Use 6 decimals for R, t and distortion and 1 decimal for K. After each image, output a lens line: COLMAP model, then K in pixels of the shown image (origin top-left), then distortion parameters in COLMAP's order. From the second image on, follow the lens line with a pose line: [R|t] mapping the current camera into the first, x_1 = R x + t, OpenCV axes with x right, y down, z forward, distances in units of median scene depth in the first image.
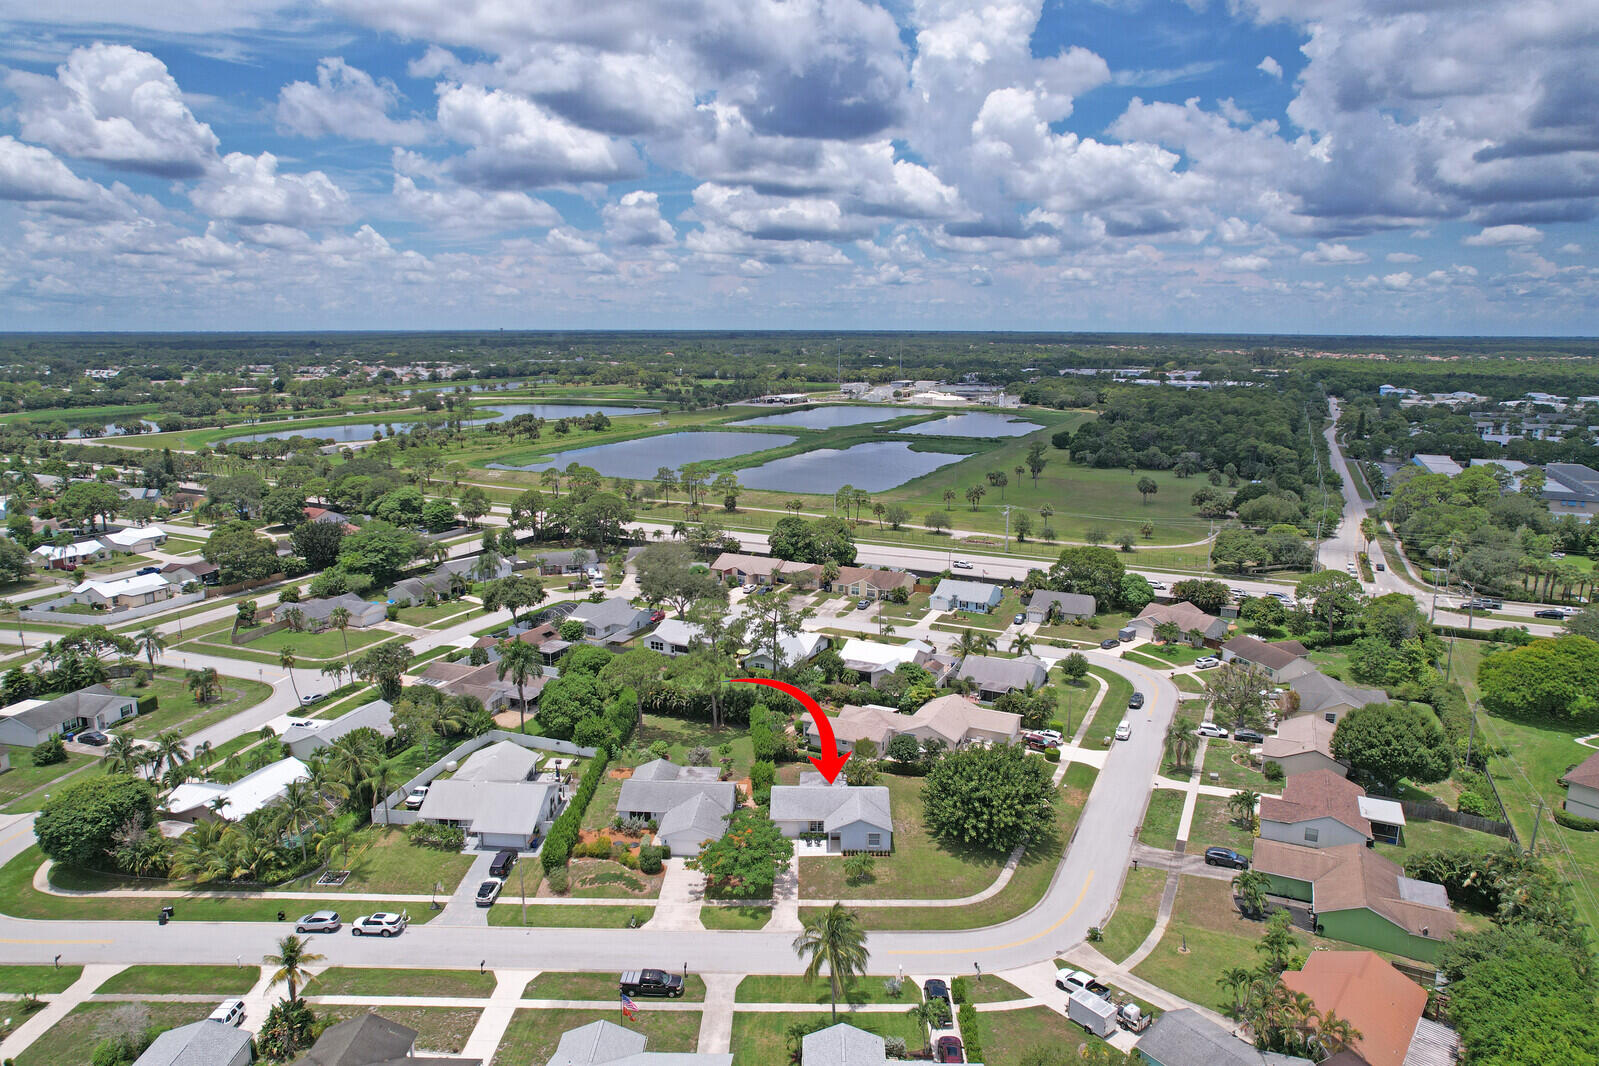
lens RADIAL K [[1014.8, 0, 780.1], [0, 1014.8, 495.2], [0, 0, 1]] dist [-0.065893, 0.071534]
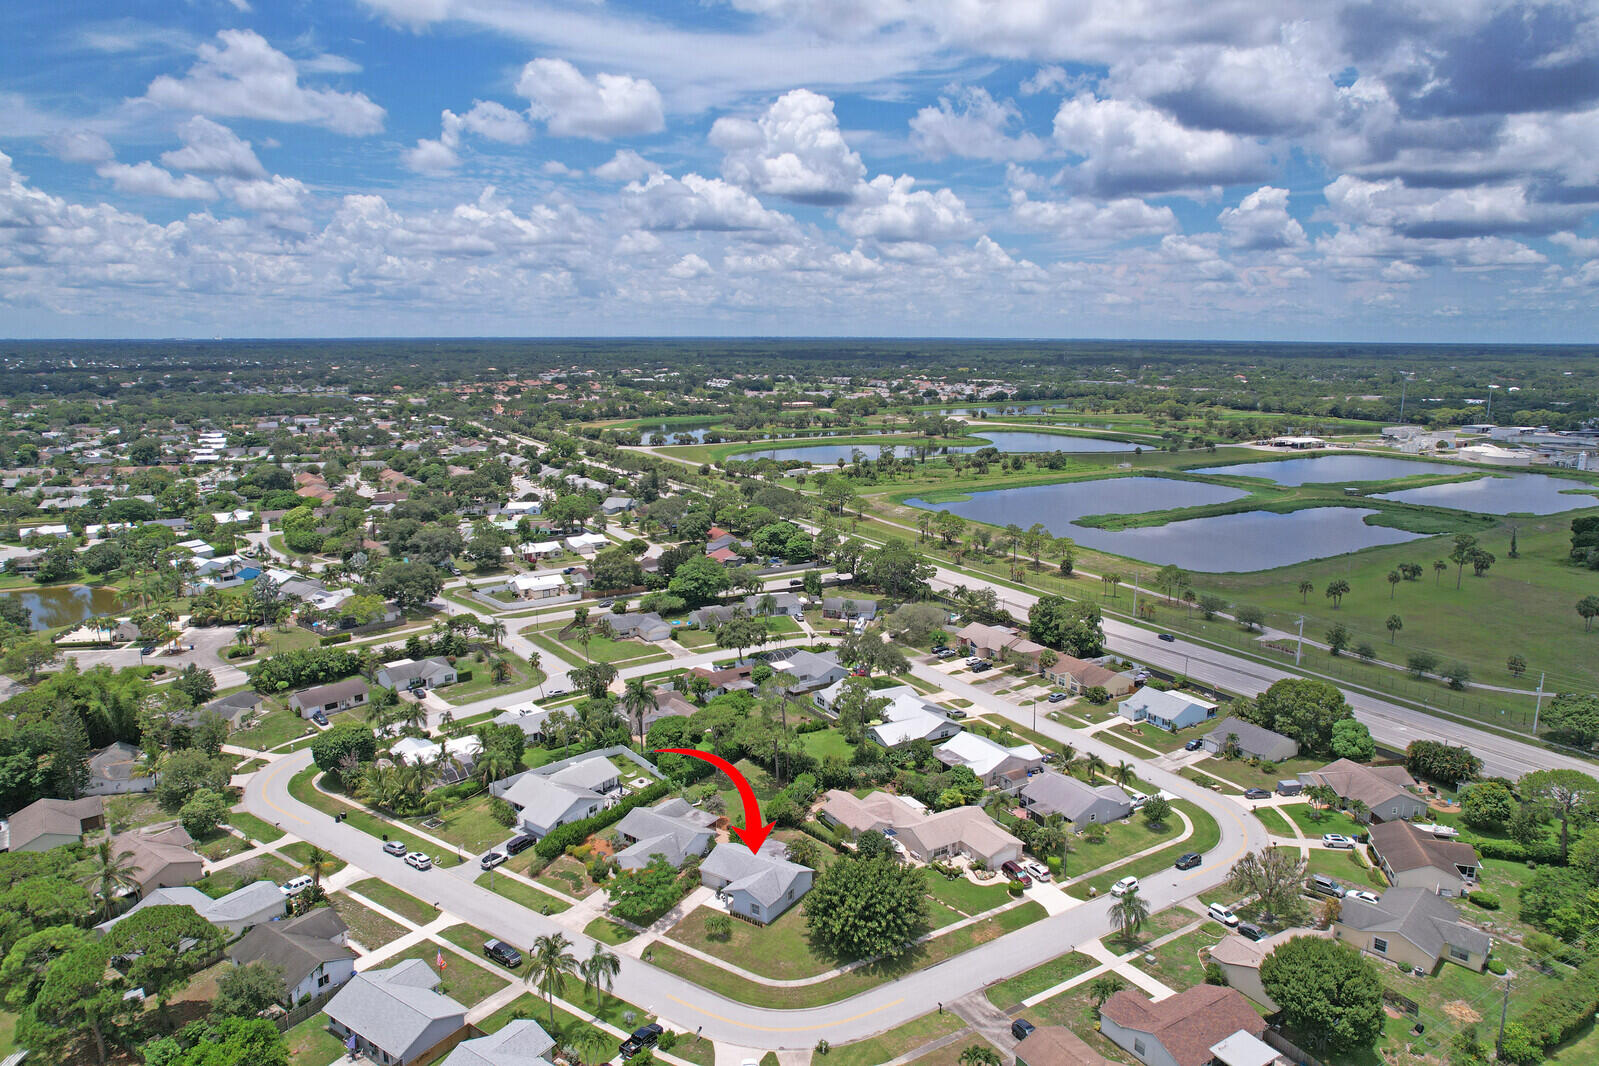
lens RADIAL K [[1019.4, 0, 799.5], [0, 1019.4, 533.0], [0, 0, 1]] dist [-0.077805, 0.071920]
pose [[0.842226, 0.103751, -0.529047, 0.296495], [-0.088009, 0.994603, 0.054944, -0.066759], [0.531892, 0.000286, 0.846812, 0.016228]]
